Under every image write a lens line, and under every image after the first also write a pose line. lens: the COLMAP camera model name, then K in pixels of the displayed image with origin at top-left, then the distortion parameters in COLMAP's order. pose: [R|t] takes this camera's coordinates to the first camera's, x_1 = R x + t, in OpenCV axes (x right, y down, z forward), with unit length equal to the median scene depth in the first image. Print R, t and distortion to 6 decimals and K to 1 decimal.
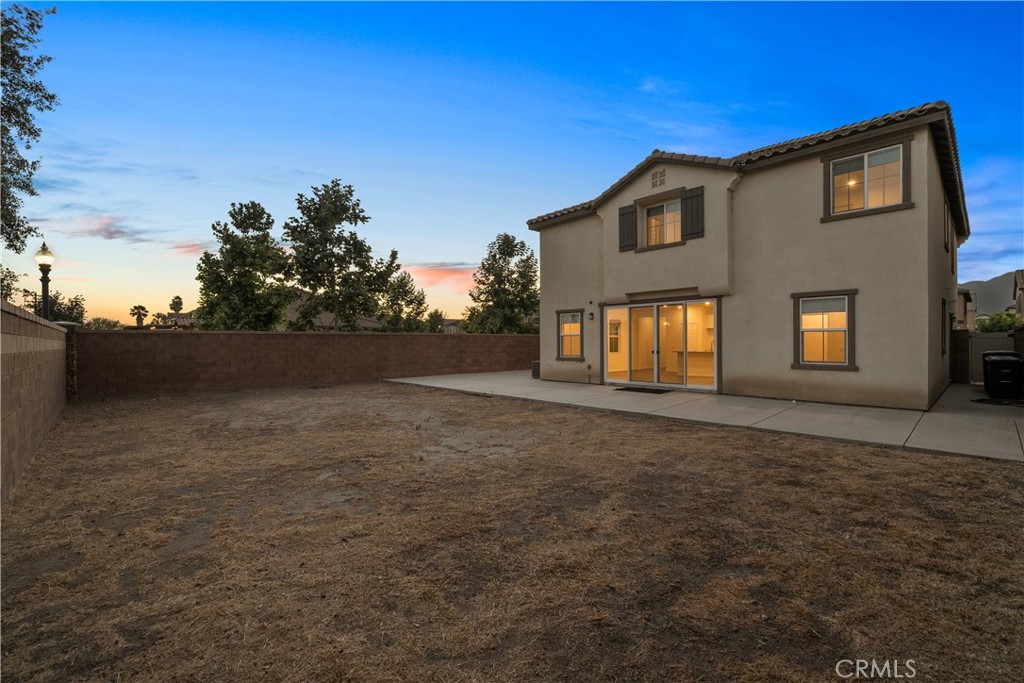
lens RADIAL K [[460.8, 0, 534.4], [0, 460.8, 338.9], [0, 0, 1]] dist [-0.000065, 0.000055]
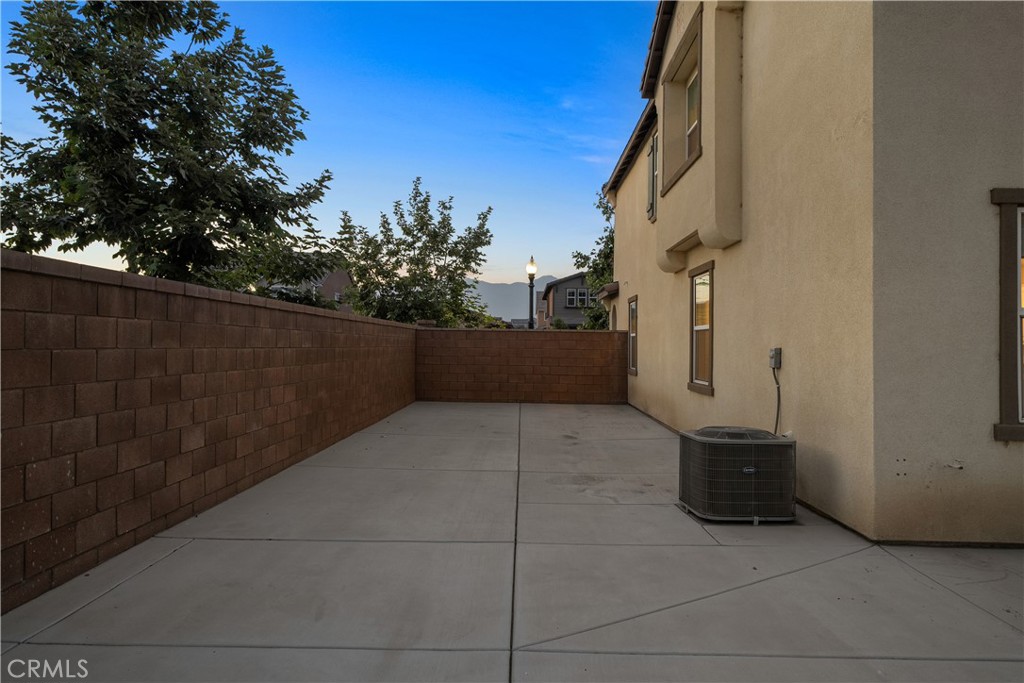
lens RADIAL K [[679.6, 0, 512.4], [0, 679.6, 324.6], [0, 0, 1]] dist [0.004704, 0.000716]
pose [[0.709667, 0.036533, 0.703589, -0.362033], [-0.022418, 0.999320, -0.029276, 0.011950], [-0.704180, 0.005003, 0.710003, 1.108956]]
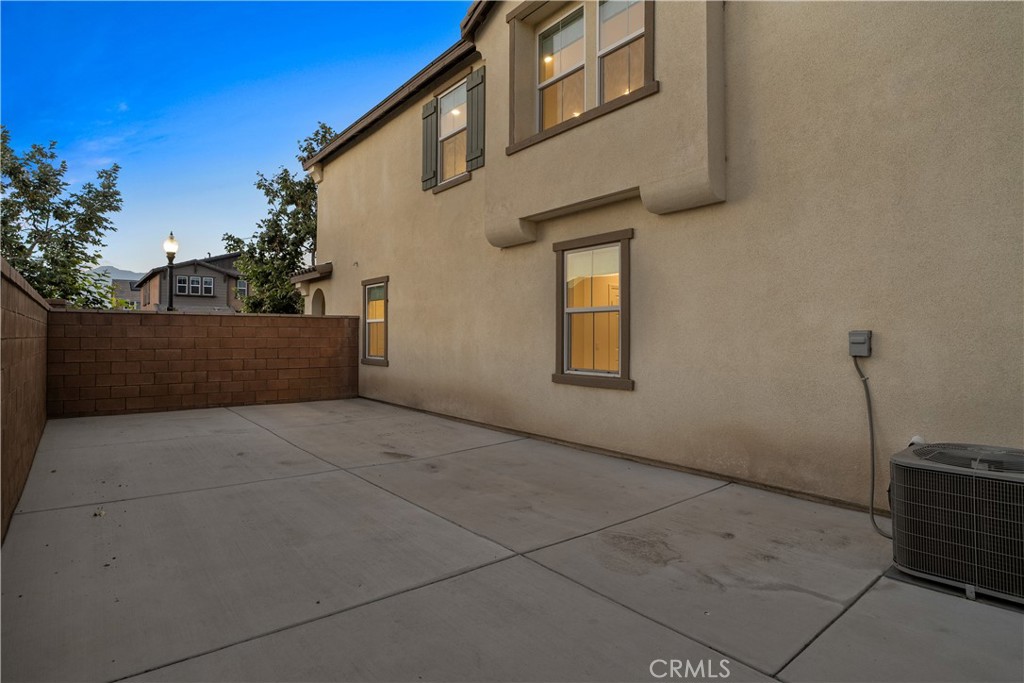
lens RADIAL K [[532.9, 0, 512.1], [0, 532.9, 325.0], [0, 0, 1]] dist [0.001070, -0.000011]
pose [[0.088202, 0.026091, 0.995761, -0.208383], [-0.009371, 0.999634, -0.025363, 0.016192], [-0.996059, -0.007094, 0.088414, 1.482462]]
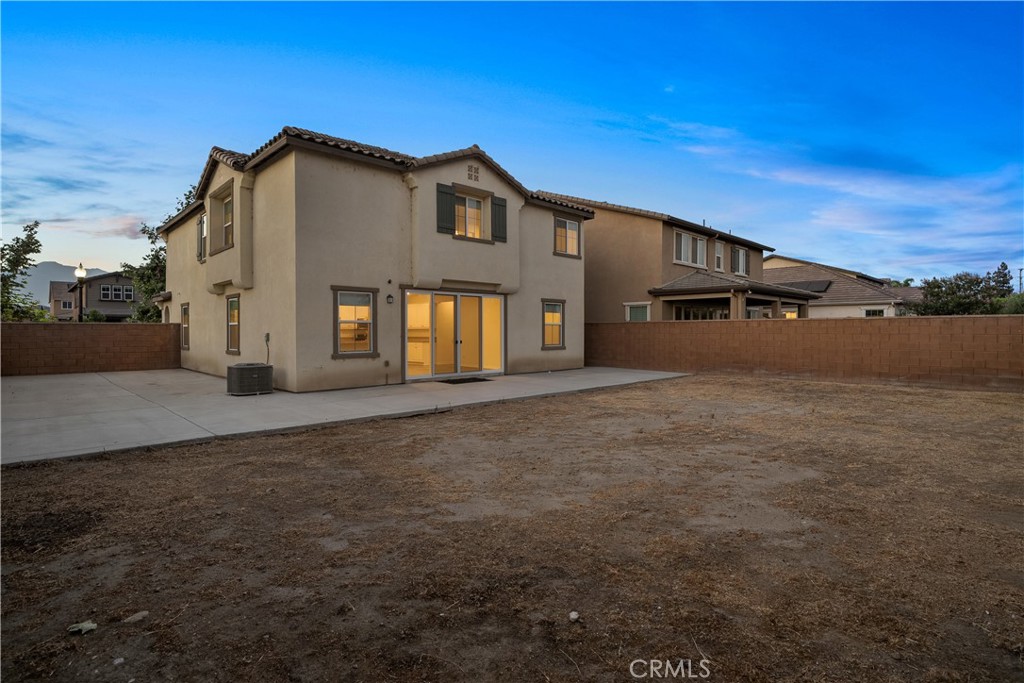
lens RADIAL K [[501.3, 0, 511.7], [0, 501.3, 329.4], [0, 0, 1]] dist [0.002420, -0.000062]
pose [[-0.004895, 0.007296, 0.999961, -0.809490], [-0.003234, 0.999968, -0.007312, 0.008755], [-0.999983, -0.003269, -0.004871, 0.876682]]
